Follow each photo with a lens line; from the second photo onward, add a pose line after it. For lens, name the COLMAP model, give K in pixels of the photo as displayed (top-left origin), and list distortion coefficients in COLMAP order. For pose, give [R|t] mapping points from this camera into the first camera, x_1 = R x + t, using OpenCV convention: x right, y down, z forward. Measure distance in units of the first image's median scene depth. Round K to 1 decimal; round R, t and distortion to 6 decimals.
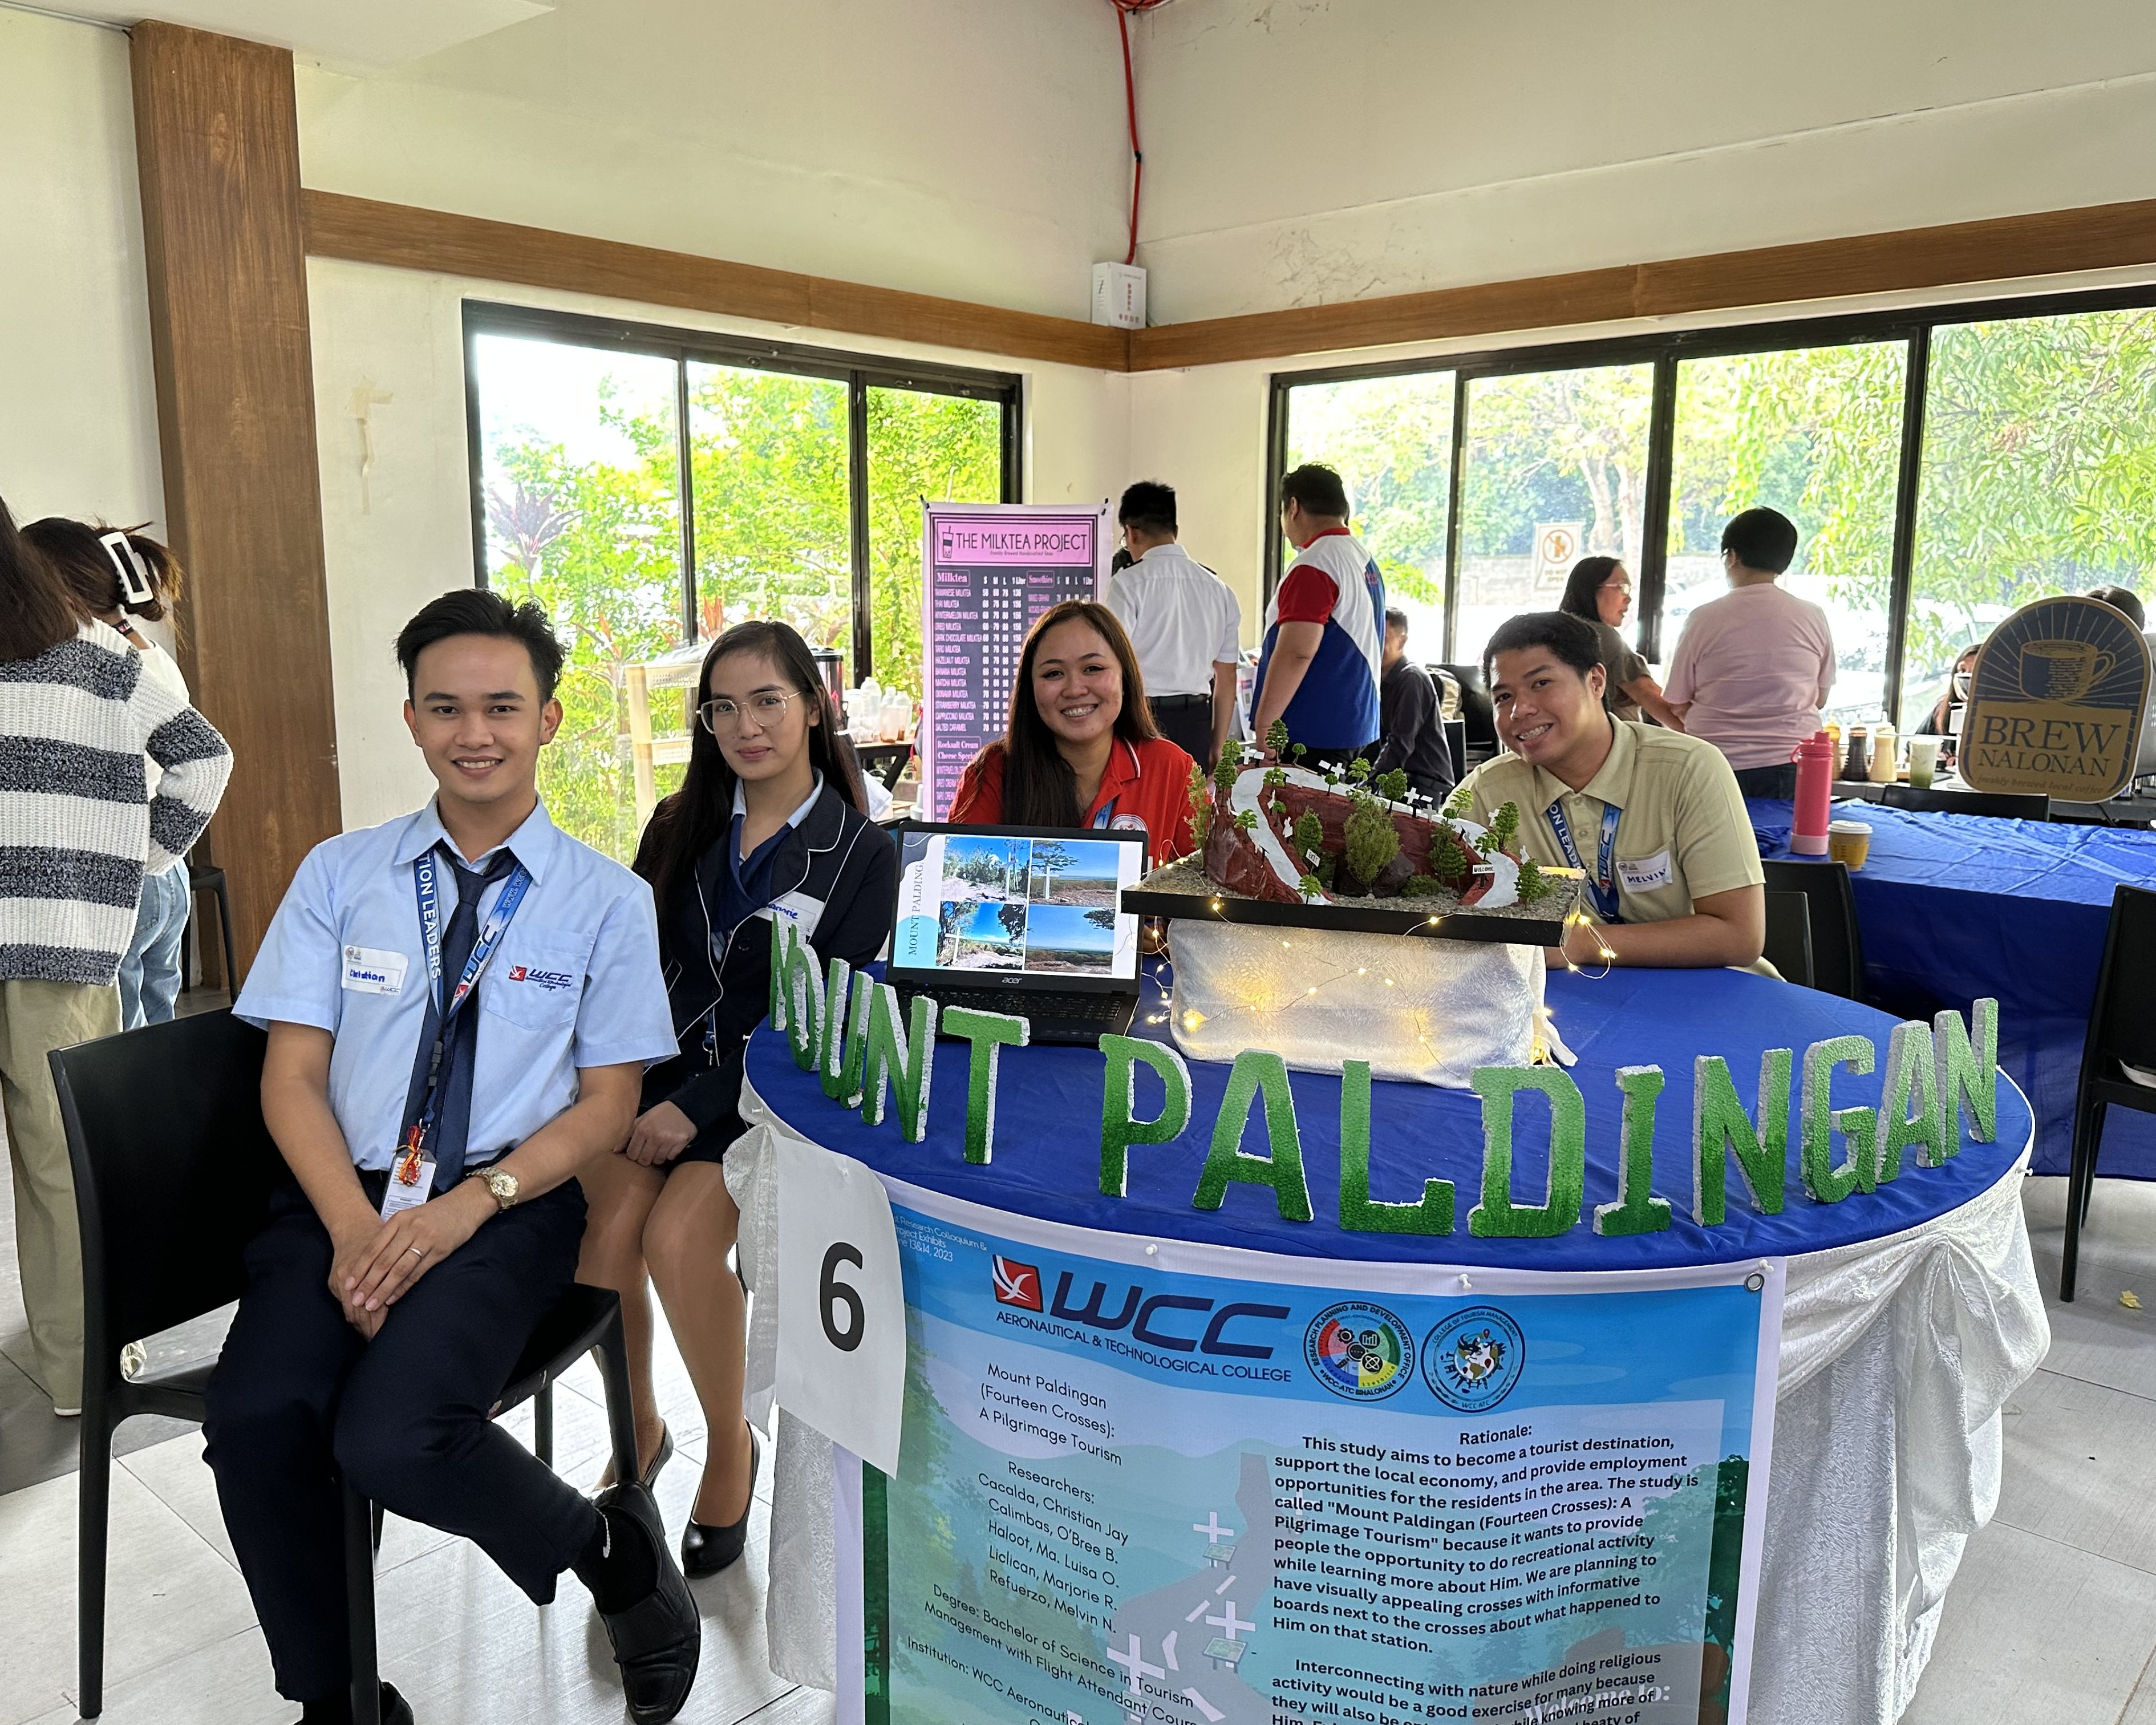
lens RADIAL K [[1722.6, 0, 1078.0], [0, 1722.6, 862.5], [0, 0, 1]] dist [-0.004781, -0.006182]
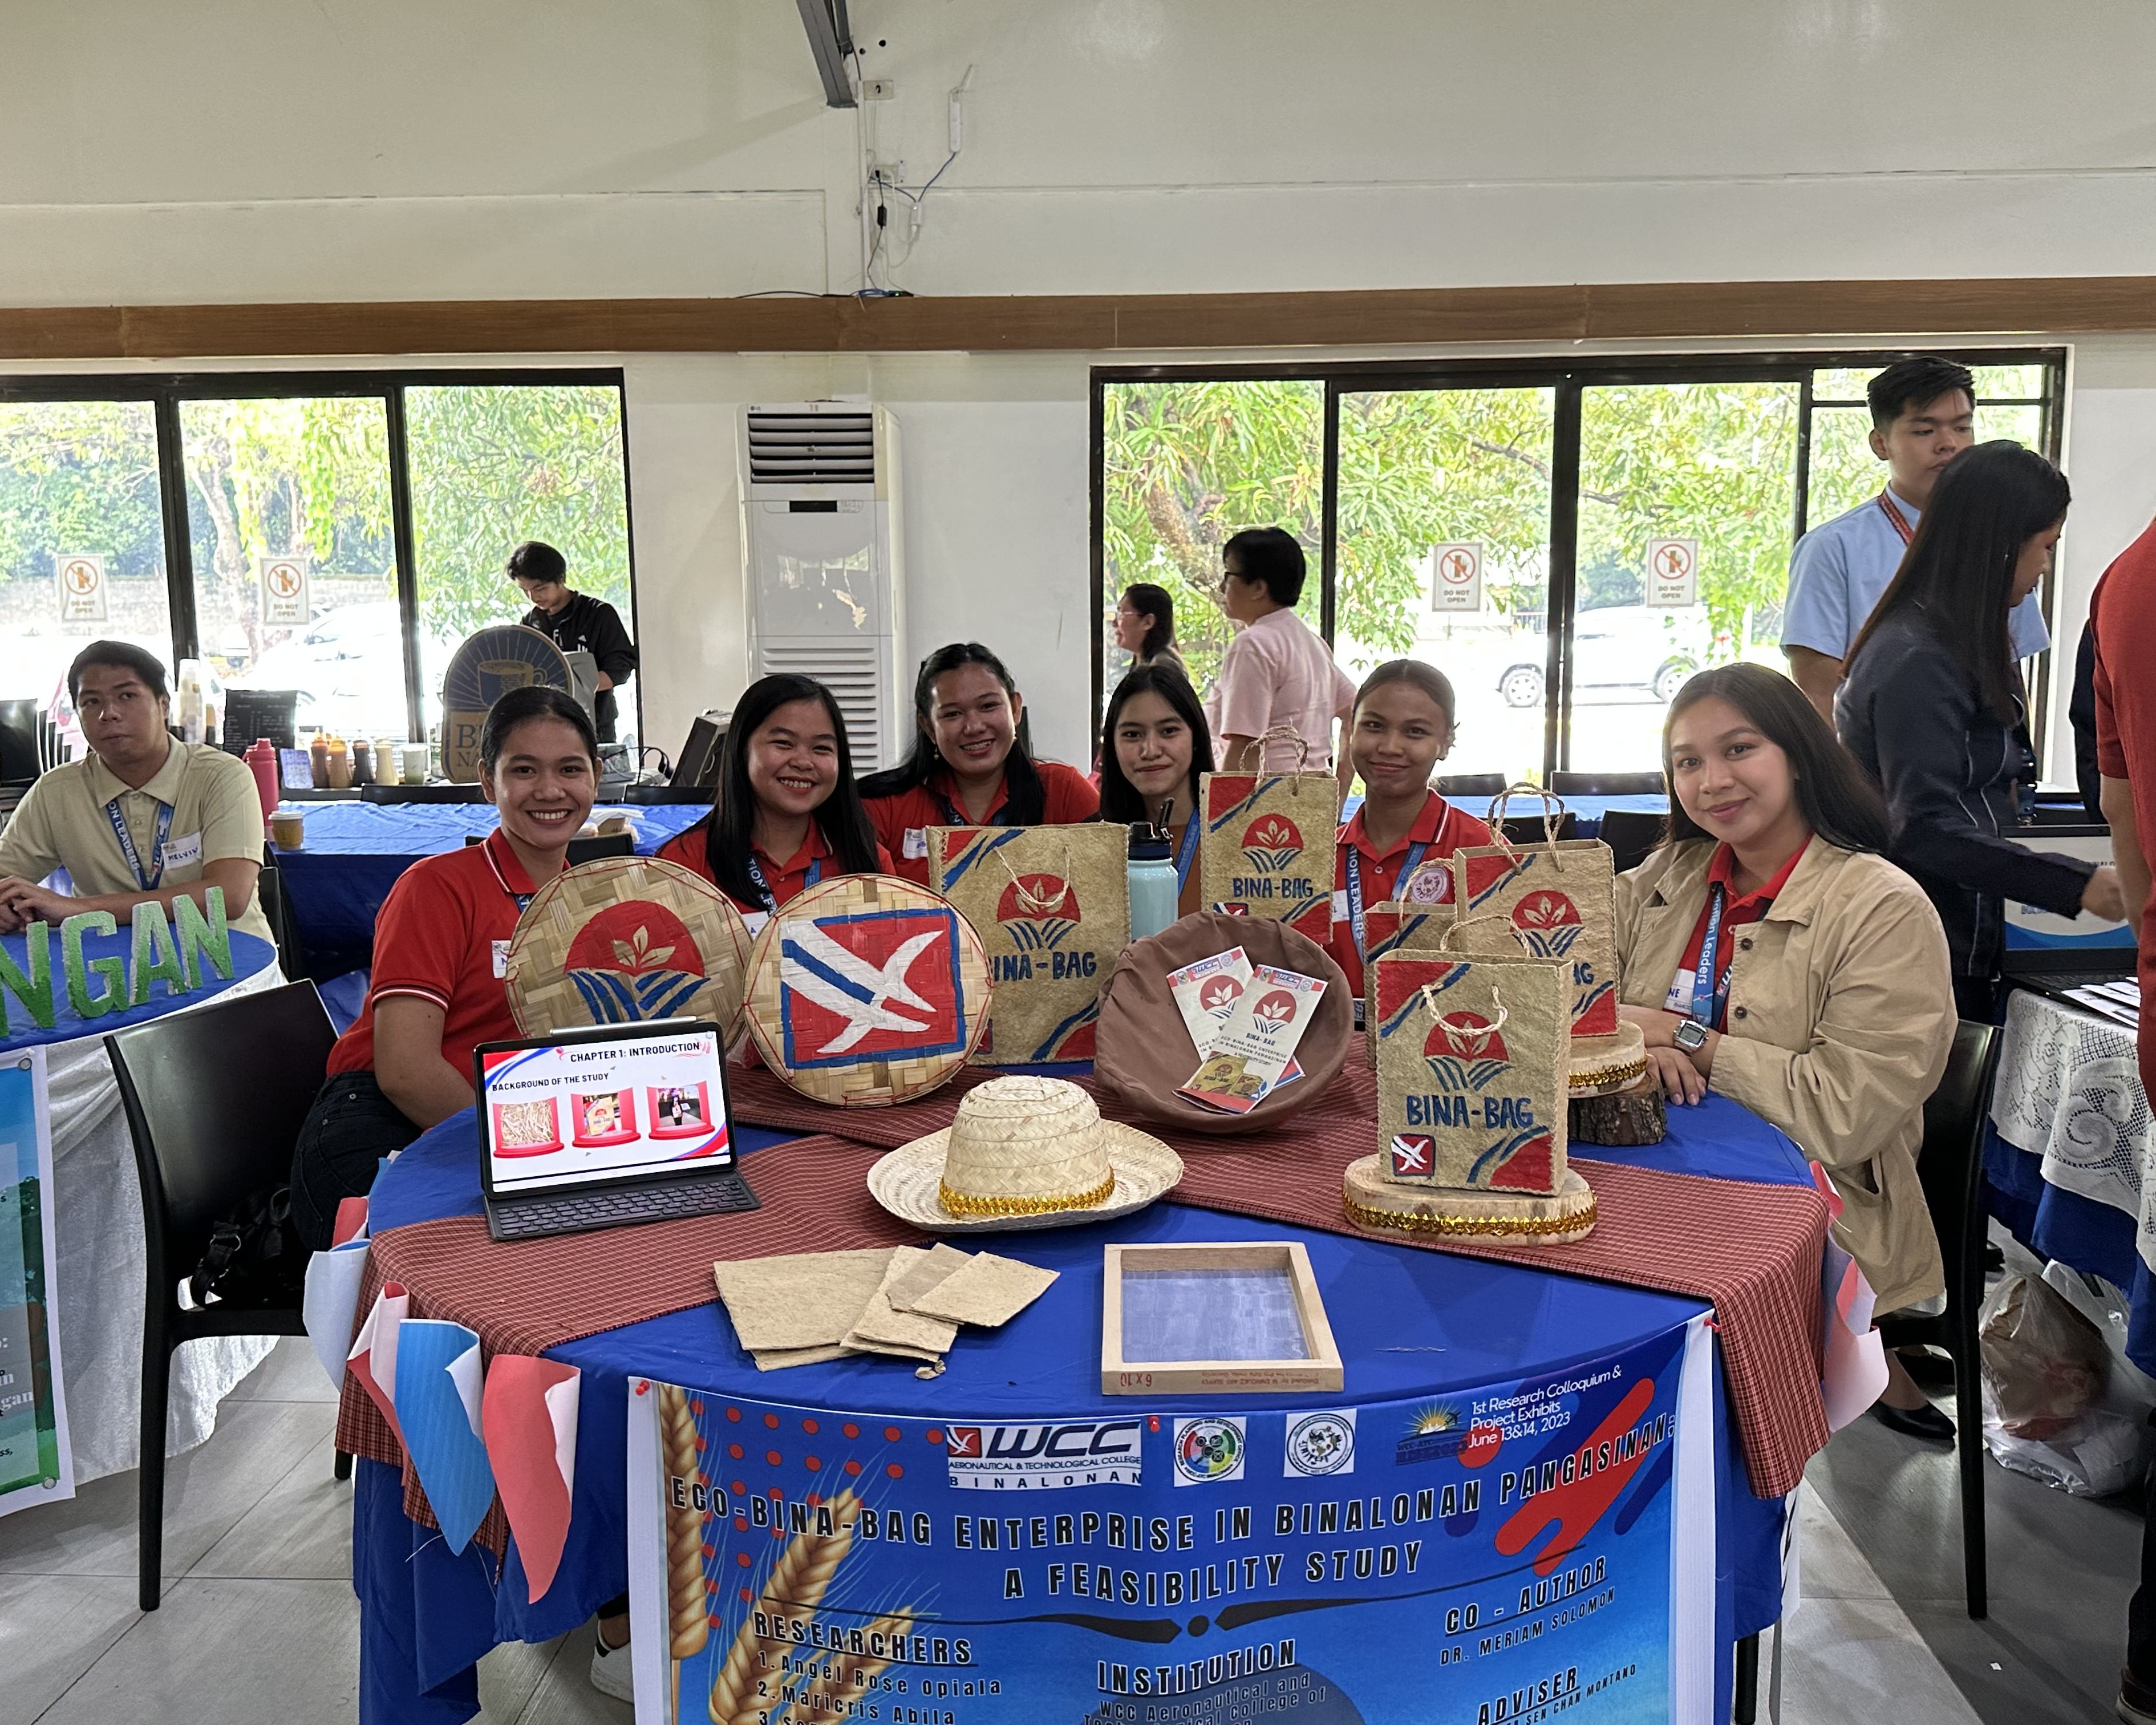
lens RADIAL K [[1867.8, 0, 1079.2], [0, 1867.8, 892.7], [0, 0, 1]] dist [0.007877, -0.006099]
pose [[0.762361, -0.101309, 0.639173, 0.009646], [0.107377, 0.993782, 0.029444, 0.029993], [-0.638181, 0.046185, 0.768499, -0.207908]]
